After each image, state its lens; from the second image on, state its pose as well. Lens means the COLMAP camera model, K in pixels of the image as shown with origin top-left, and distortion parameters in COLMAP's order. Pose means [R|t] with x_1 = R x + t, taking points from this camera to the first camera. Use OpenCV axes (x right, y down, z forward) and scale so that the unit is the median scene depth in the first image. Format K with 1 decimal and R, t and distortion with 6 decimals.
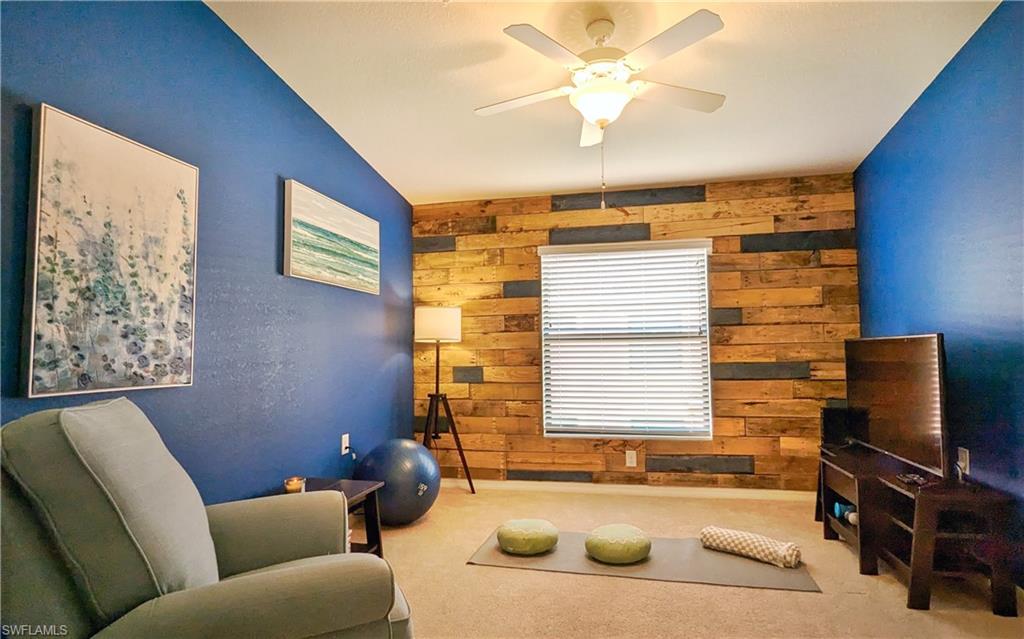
lens RADIAL K [[532.5, 0, 516.3], [0, 532.5, 320.4], [0, 0, 1]] dist [-0.007837, 0.000598]
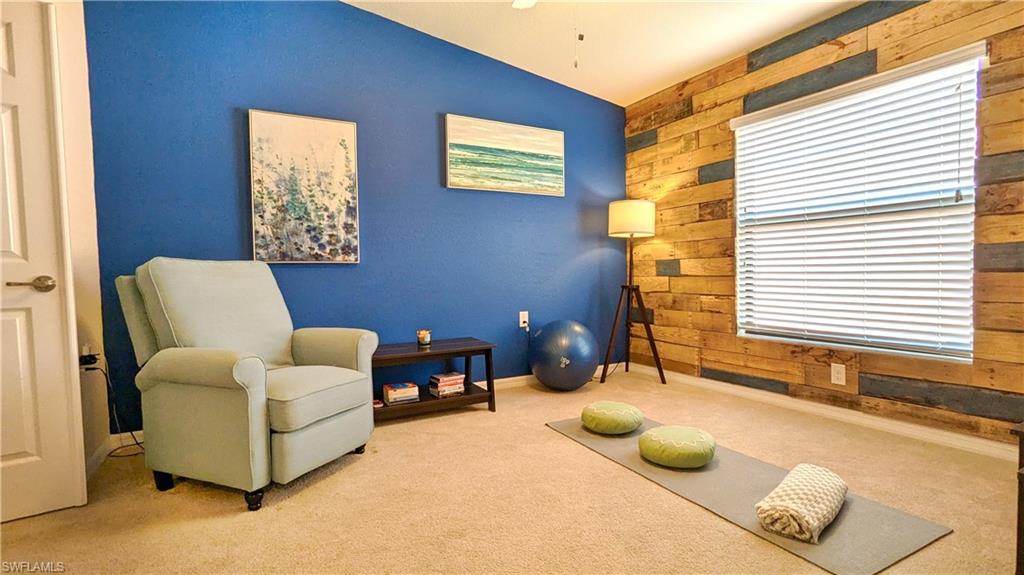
lens RADIAL K [[481.5, 0, 520.5], [0, 481.5, 288.2], [0, 0, 1]] dist [0.000769, -0.002479]
pose [[0.665213, 0.026971, -0.746166, 0.434465], [0.051232, 0.995343, 0.081651, 0.056973], [0.744894, -0.092543, 0.660734, 0.213710]]
